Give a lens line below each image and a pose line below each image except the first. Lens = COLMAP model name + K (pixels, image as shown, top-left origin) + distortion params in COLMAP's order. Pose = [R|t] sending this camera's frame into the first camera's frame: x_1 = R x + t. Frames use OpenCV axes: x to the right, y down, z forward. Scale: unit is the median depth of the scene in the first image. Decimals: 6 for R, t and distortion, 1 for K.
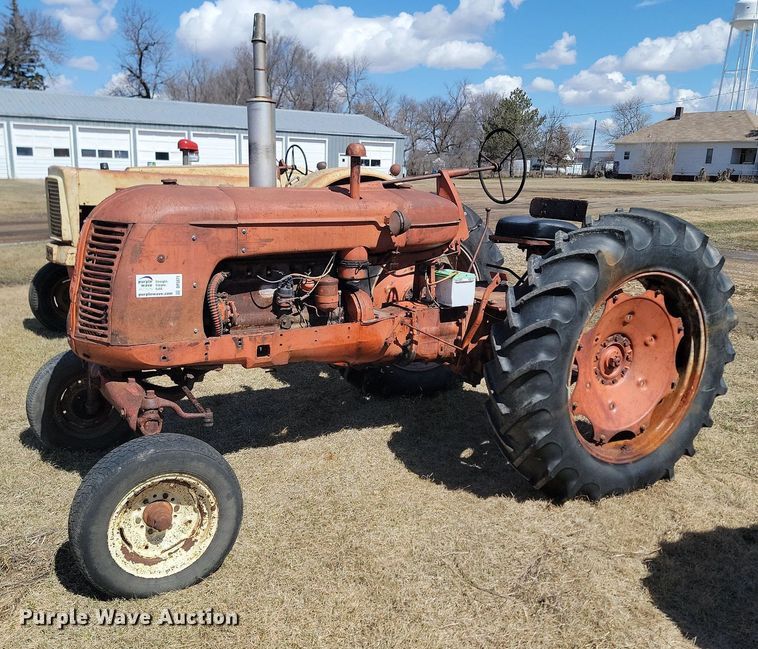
lens RADIAL K [[772.0, 0, 352.4], [0, 772.0, 347.5], [0, 0, 1]] dist [0.053952, -0.019461]
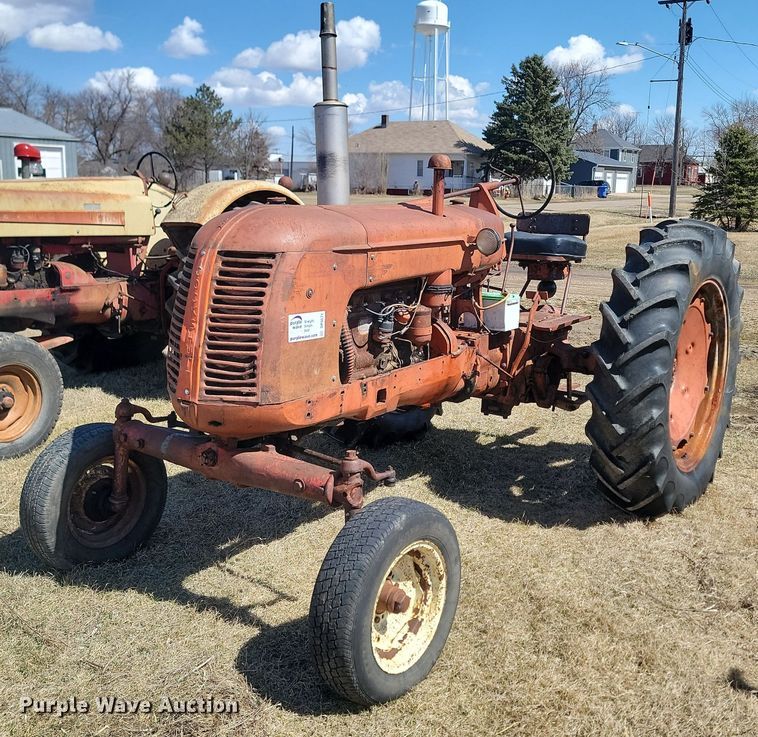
lens RADIAL K [[957.7, 0, 411.2], [0, 957.7, 360.2], [0, 0, 1]] dist [0.070004, -0.005936]
pose [[0.887367, -0.090831, 0.452028, -0.530733], [0.109912, 0.993811, -0.016068, -0.013799], [-0.447771, 0.063942, 0.891859, 0.042059]]
